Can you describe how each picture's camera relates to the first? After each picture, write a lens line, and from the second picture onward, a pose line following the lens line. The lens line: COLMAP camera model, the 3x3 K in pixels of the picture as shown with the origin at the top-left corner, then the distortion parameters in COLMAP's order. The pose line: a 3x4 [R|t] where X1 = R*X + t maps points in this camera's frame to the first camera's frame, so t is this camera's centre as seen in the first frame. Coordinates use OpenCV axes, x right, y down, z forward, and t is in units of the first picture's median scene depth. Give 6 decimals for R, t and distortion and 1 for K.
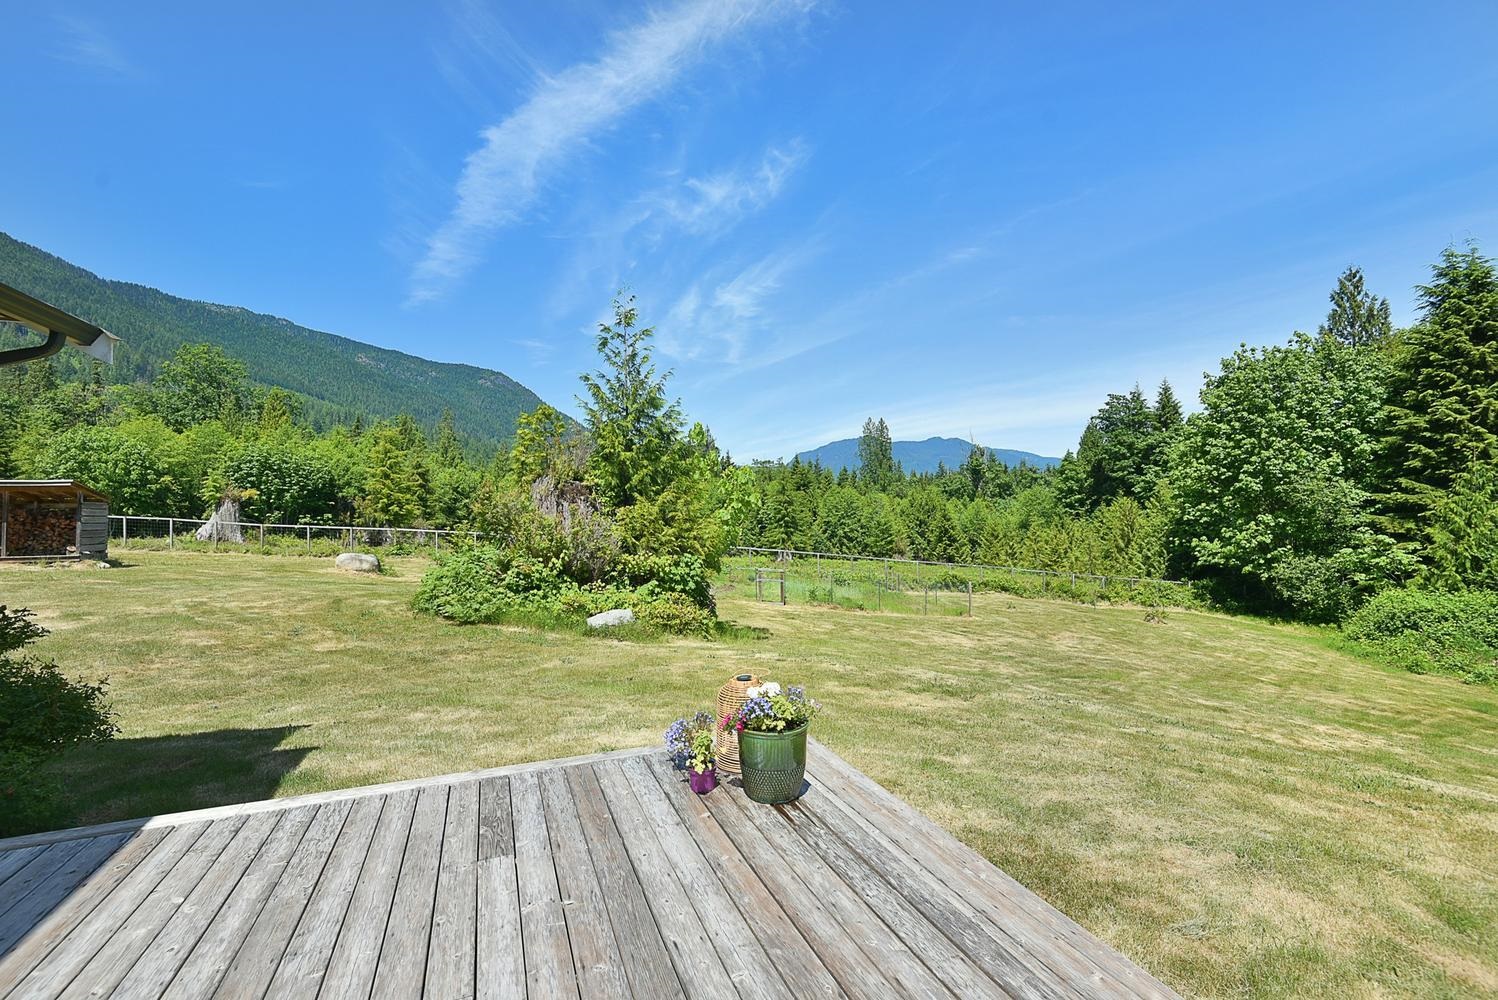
lens RADIAL K [[689.6, 0, 743.1], [0, 689.6, 492.5], [0, 0, 1]] dist [0.025876, -0.002421]
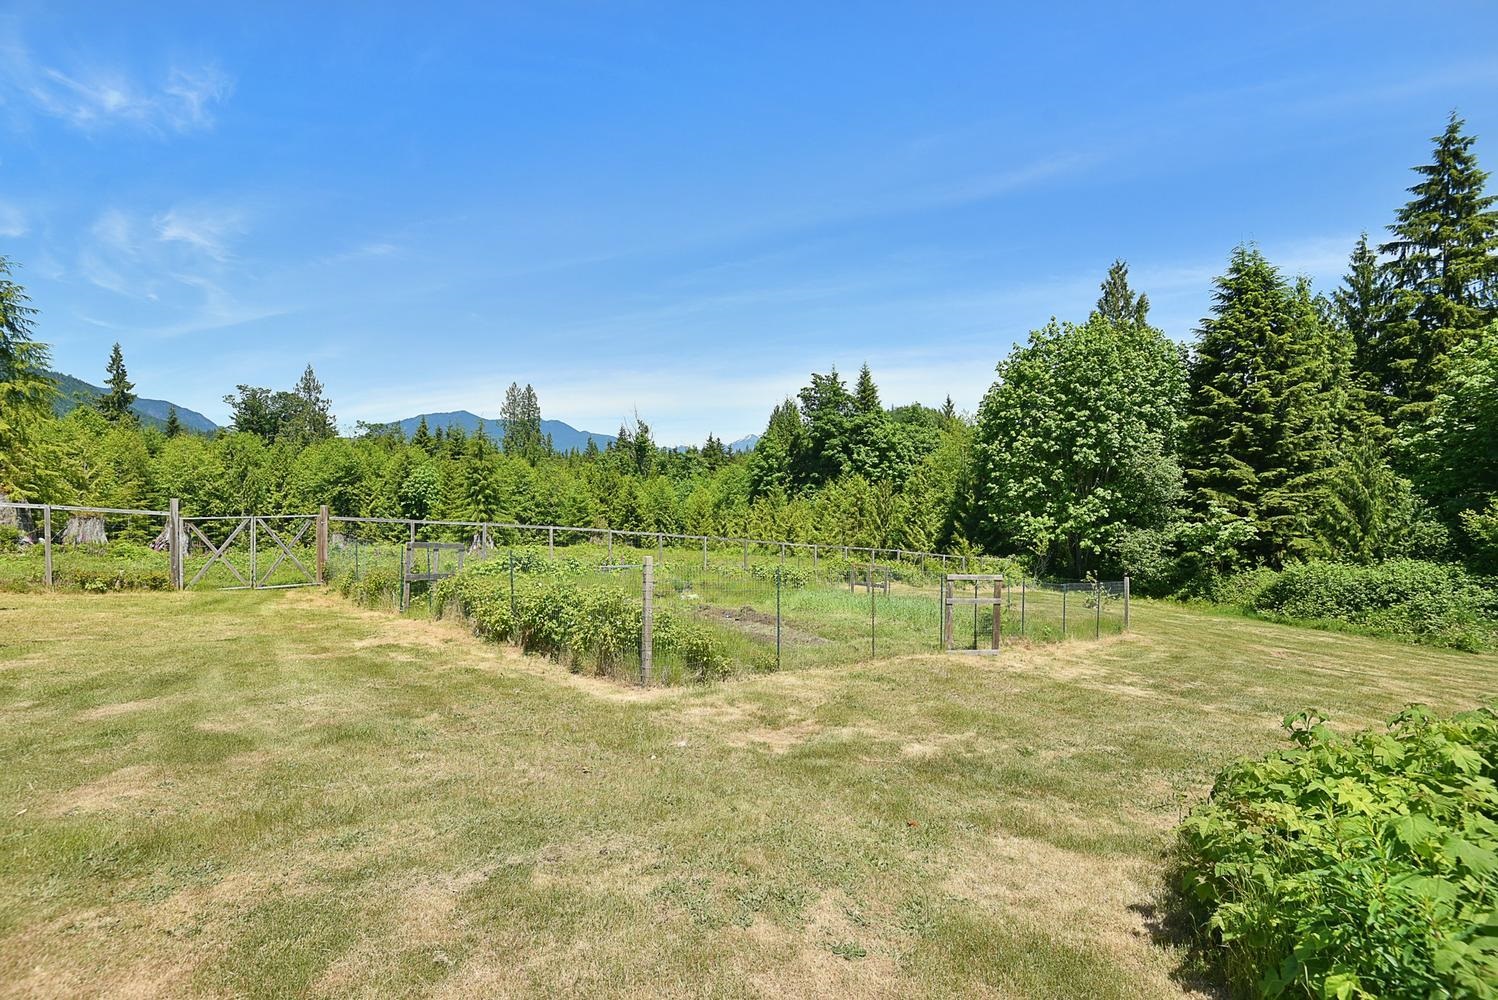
lens RADIAL K [[689.6, 0, 746.1], [0, 689.6, 489.7], [0, 0, 1]] dist [0.025876, -0.002421]
pose [[0.840256, 0.016260, 0.541946, -0.200219], [-0.028396, 0.999498, 0.014038, 0.033219], [-0.541446, -0.027185, 0.840296, 0.436207]]
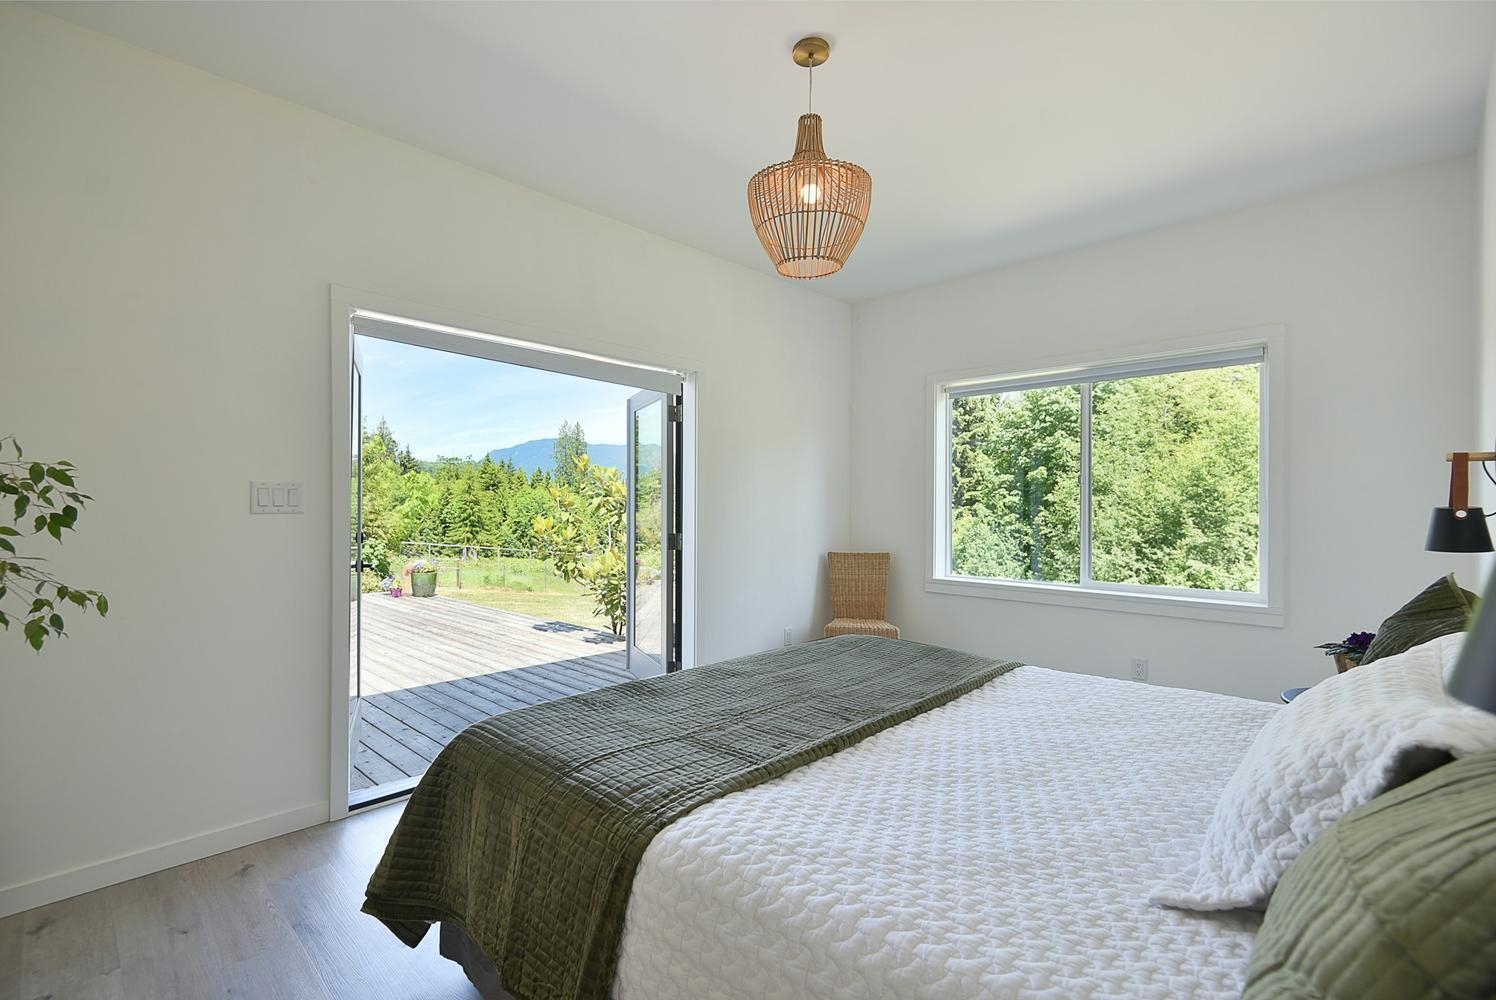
lens RADIAL K [[688.6, 0, 751.2], [0, 688.6, 505.0], [0, 0, 1]] dist [0.025876, -0.002421]
pose [[0.904899, 0.019767, 0.425167, 0.003219], [-0.026081, 0.999619, 0.009033, -0.001837], [-0.424826, -0.019263, 0.905070, -0.171566]]
